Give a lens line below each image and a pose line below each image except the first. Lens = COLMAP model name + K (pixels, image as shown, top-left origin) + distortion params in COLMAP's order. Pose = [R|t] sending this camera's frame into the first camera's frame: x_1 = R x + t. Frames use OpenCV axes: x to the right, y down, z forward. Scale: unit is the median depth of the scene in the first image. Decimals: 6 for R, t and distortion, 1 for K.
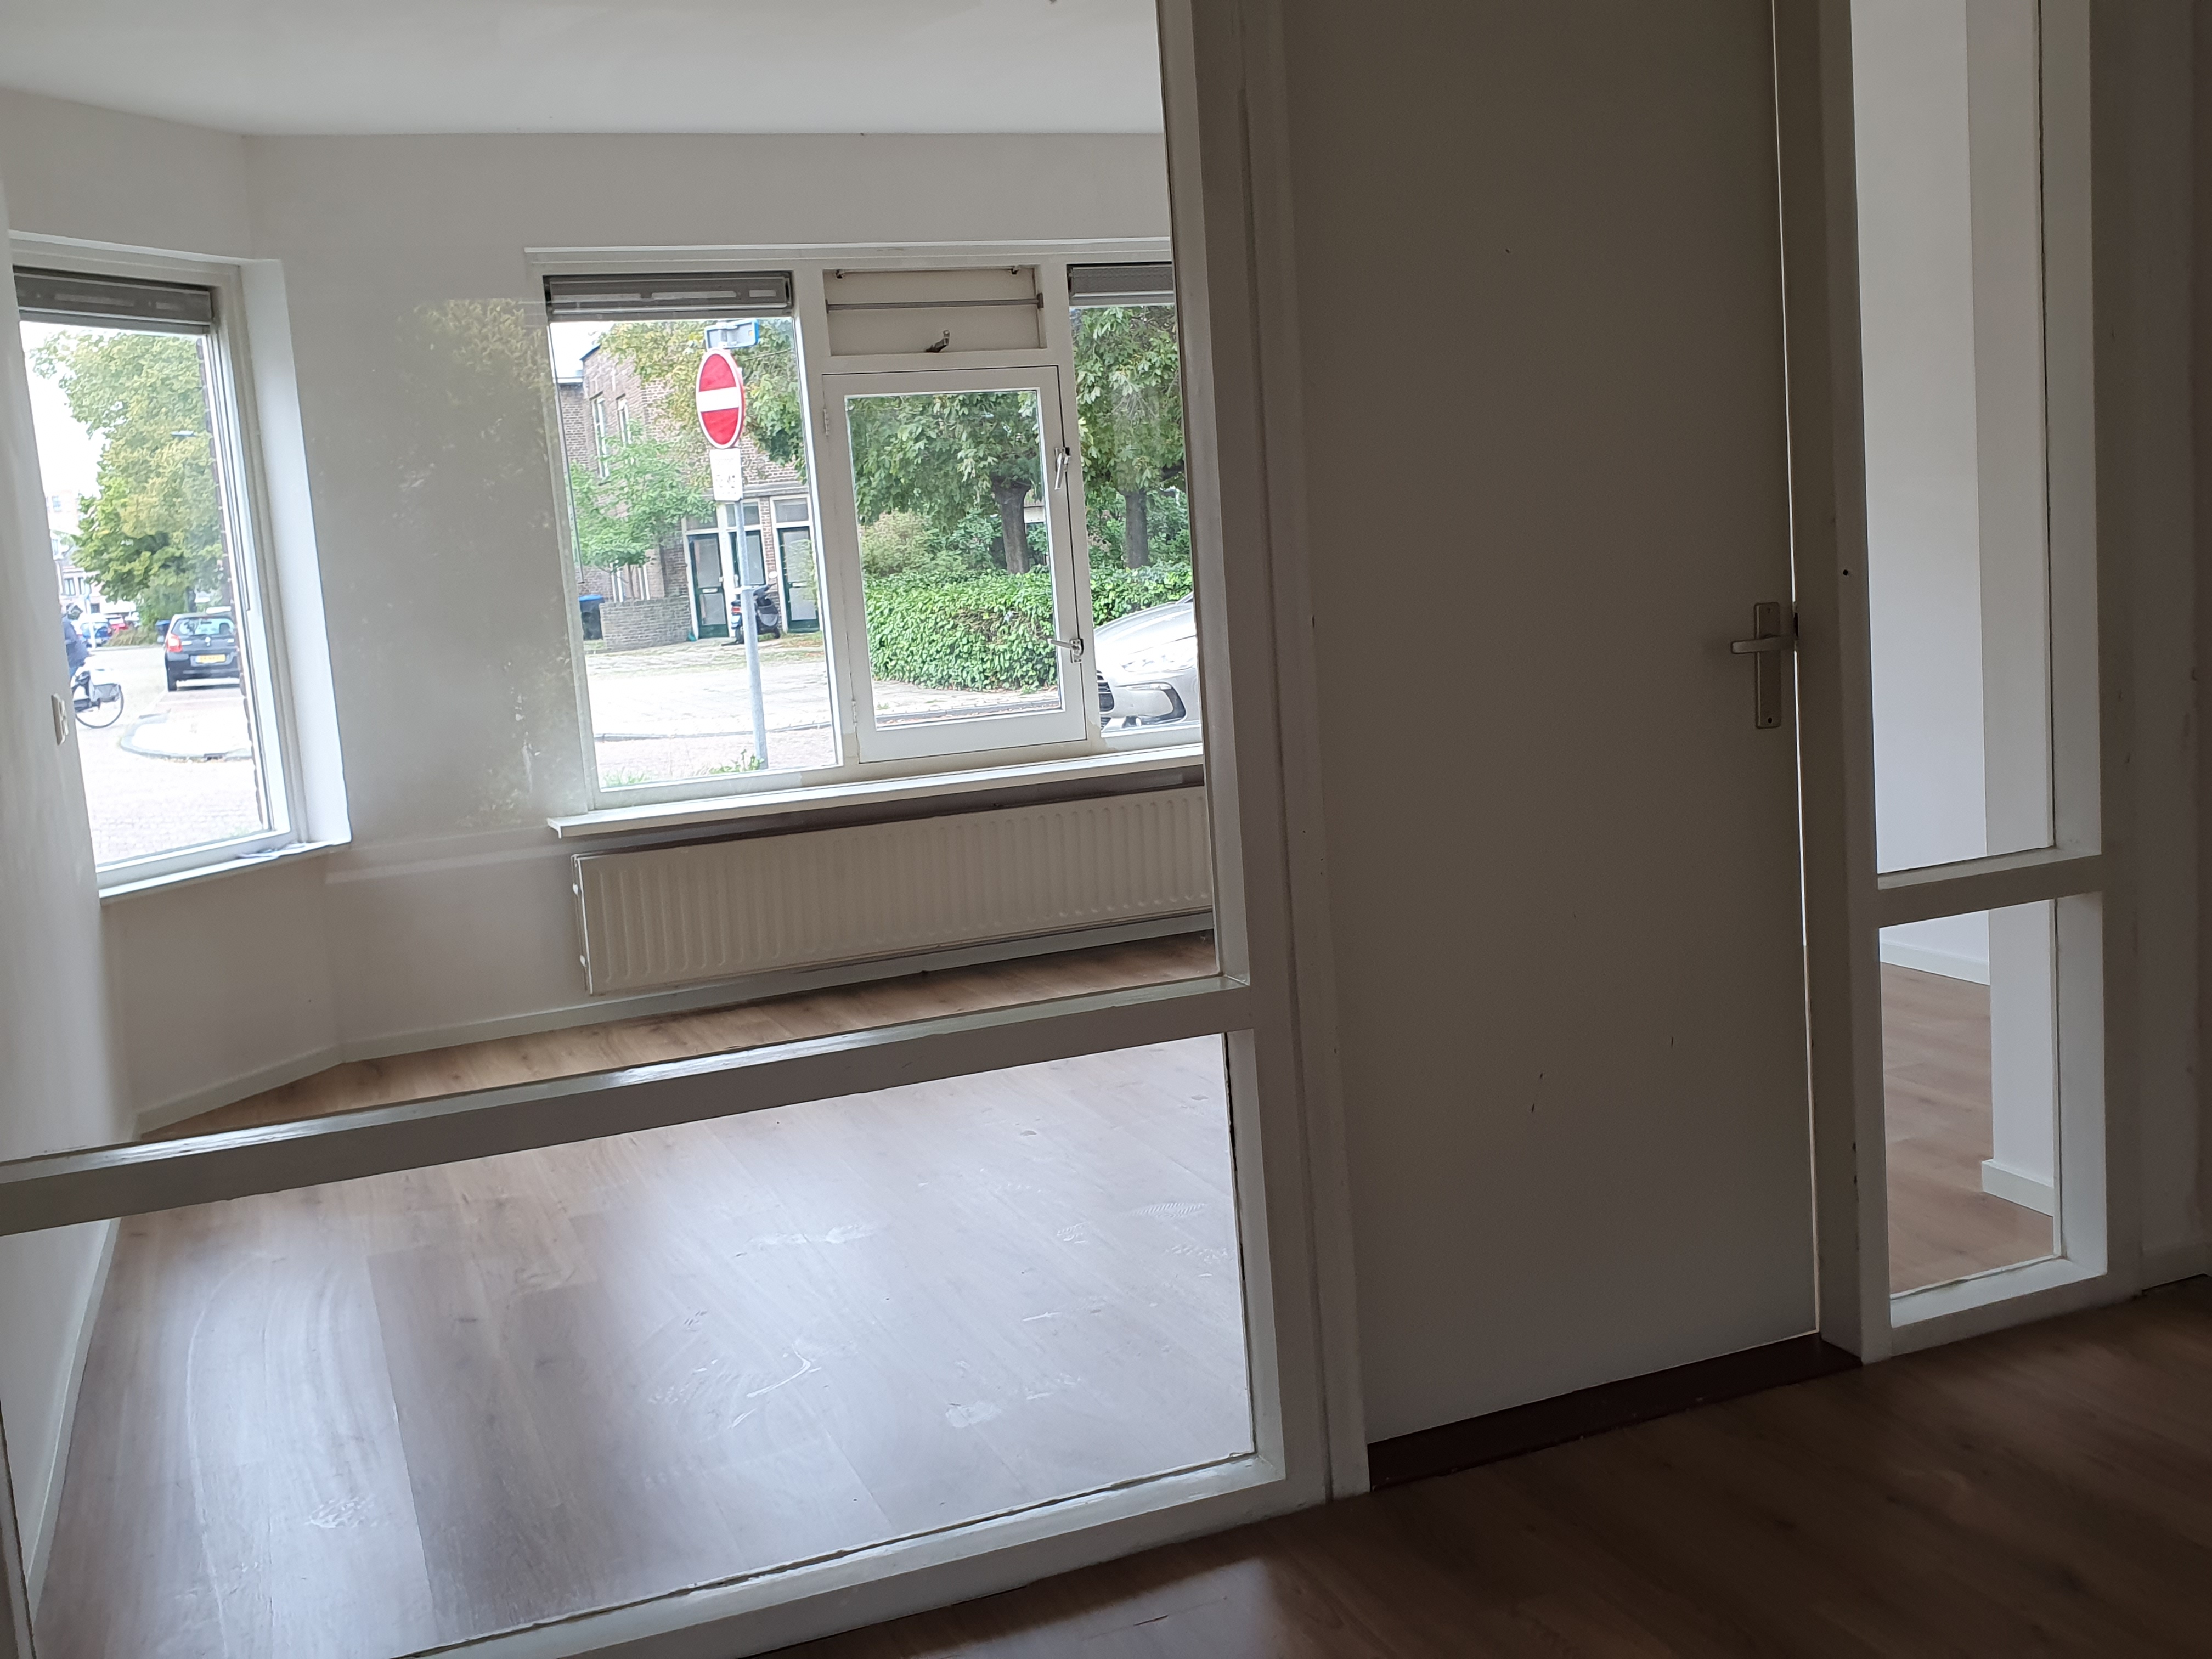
lens RADIAL K [[2118.5, 0, 1106.0], [0, 2118.5, 829.5], [0, 0, 1]] dist [0.171030, -0.005464]
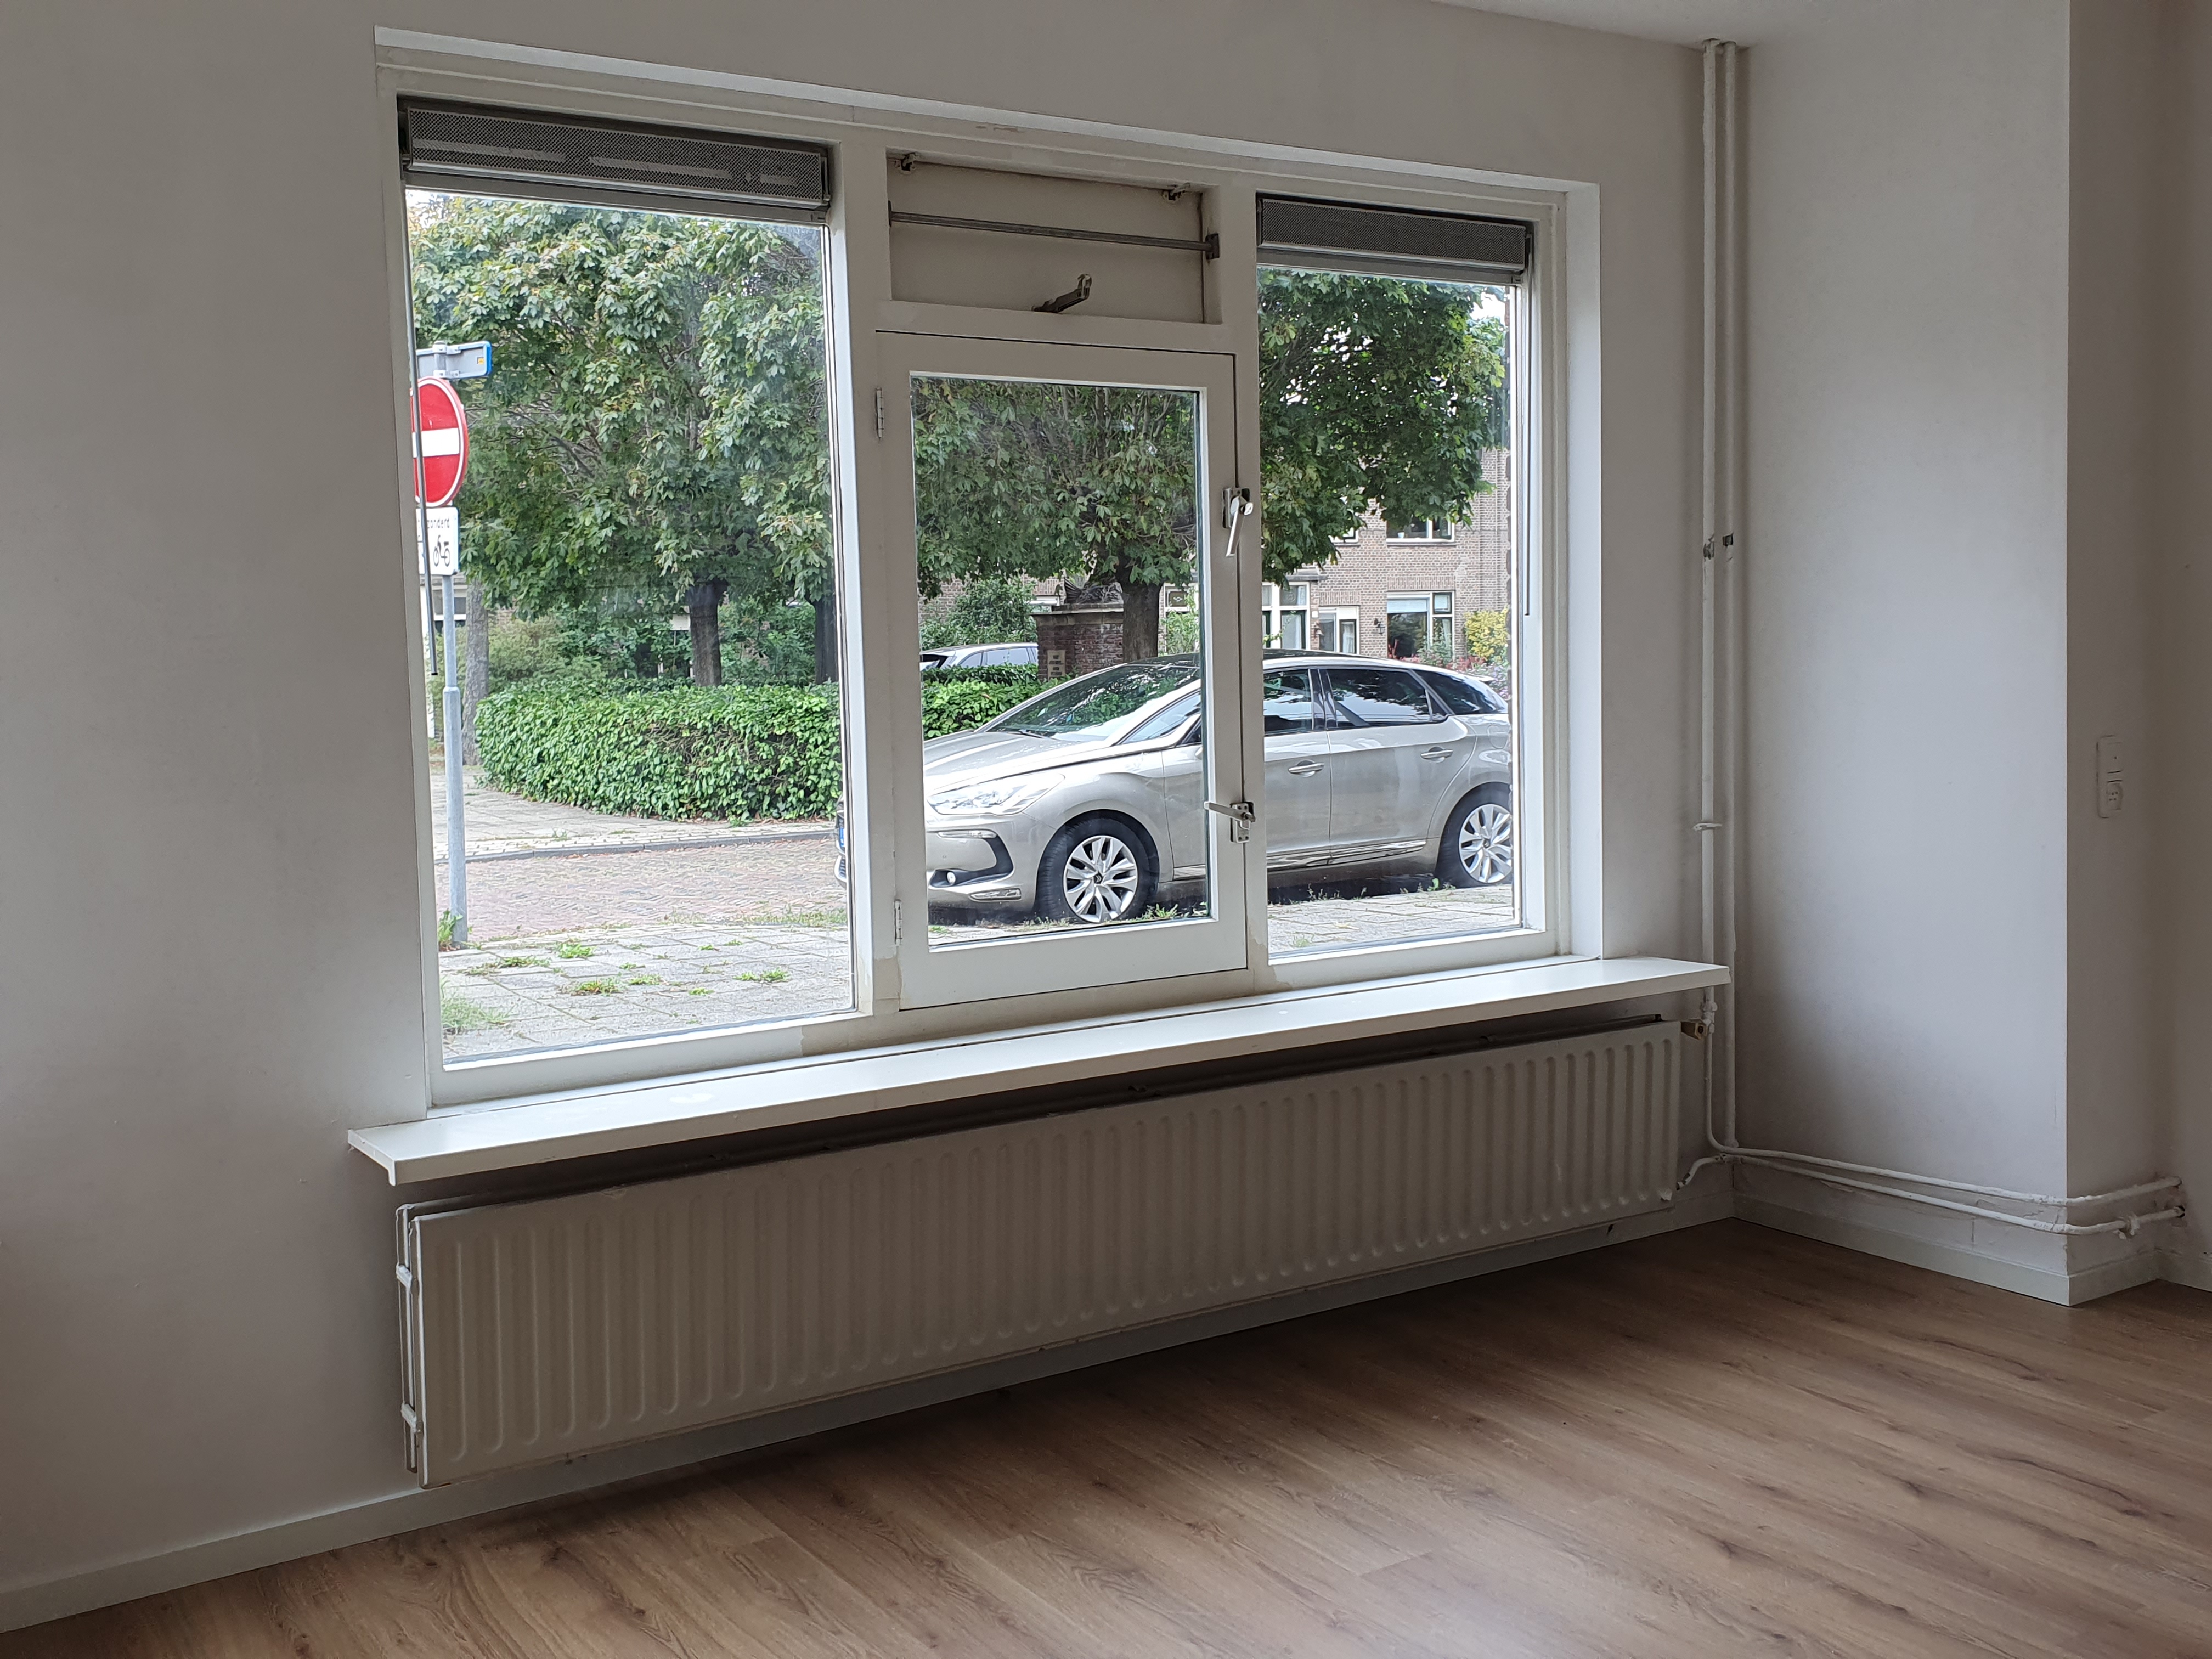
lens RADIAL K [[2117.5, 0, 1106.0], [0, 2117.5, 829.5], [0, 0, 1]] dist [0.069486, -0.012817]
pose [[0.980644, 0.033388, 0.192933, -0.055218], [-0.022202, 0.997960, -0.059856, -0.015027], [-0.194538, 0.054414, 0.979385, 0.138591]]
